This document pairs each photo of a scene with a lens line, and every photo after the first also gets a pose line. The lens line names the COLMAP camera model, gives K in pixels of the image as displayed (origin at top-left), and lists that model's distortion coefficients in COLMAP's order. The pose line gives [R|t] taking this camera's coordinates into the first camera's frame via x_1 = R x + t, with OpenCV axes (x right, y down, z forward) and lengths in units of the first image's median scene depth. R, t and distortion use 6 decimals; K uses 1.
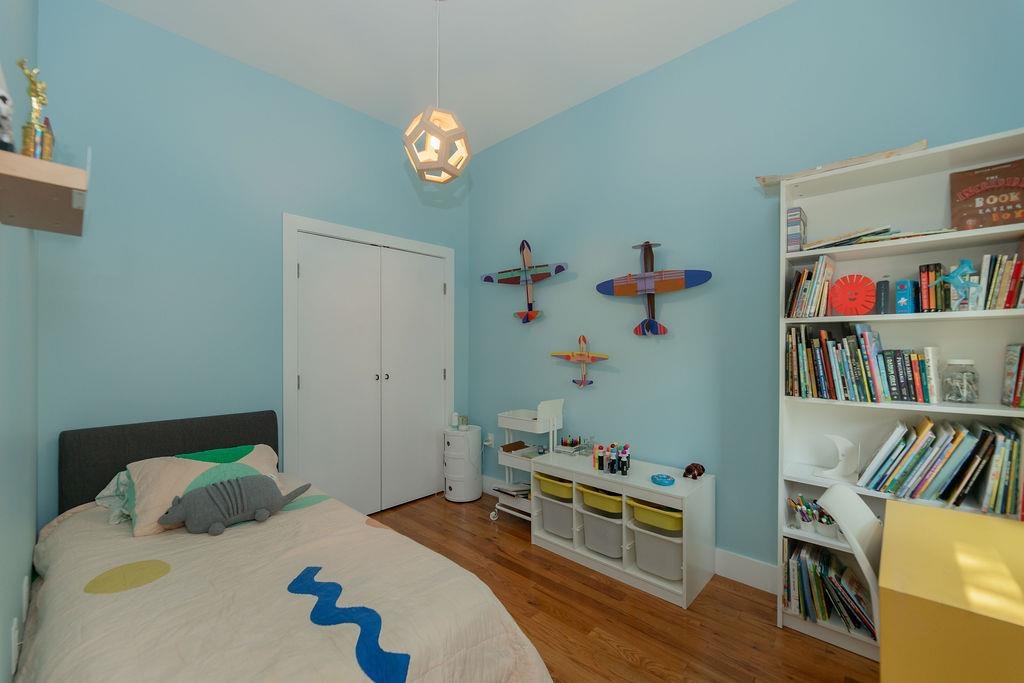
lens RADIAL K [[419.9, 0, 509.1], [0, 419.9, 347.2], [0, 0, 1]] dist [0.000919, 0.000061]
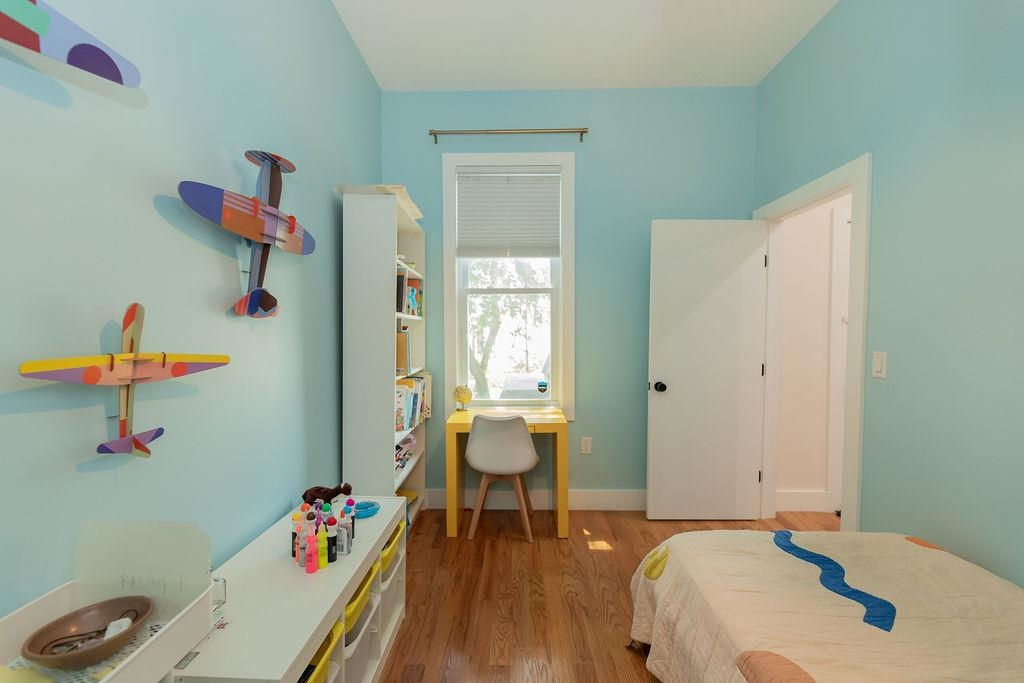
lens RADIAL K [[419.9, 0, 509.1], [0, 419.9, 347.2], [0, 0, 1]] dist [0.000919, 0.000061]
pose [[-0.674437, -0.027965, 0.737802, -0.320222], [-0.002402, 0.999360, 0.035684, -0.007136], [-0.738328, 0.022294, -0.674073, 1.139335]]
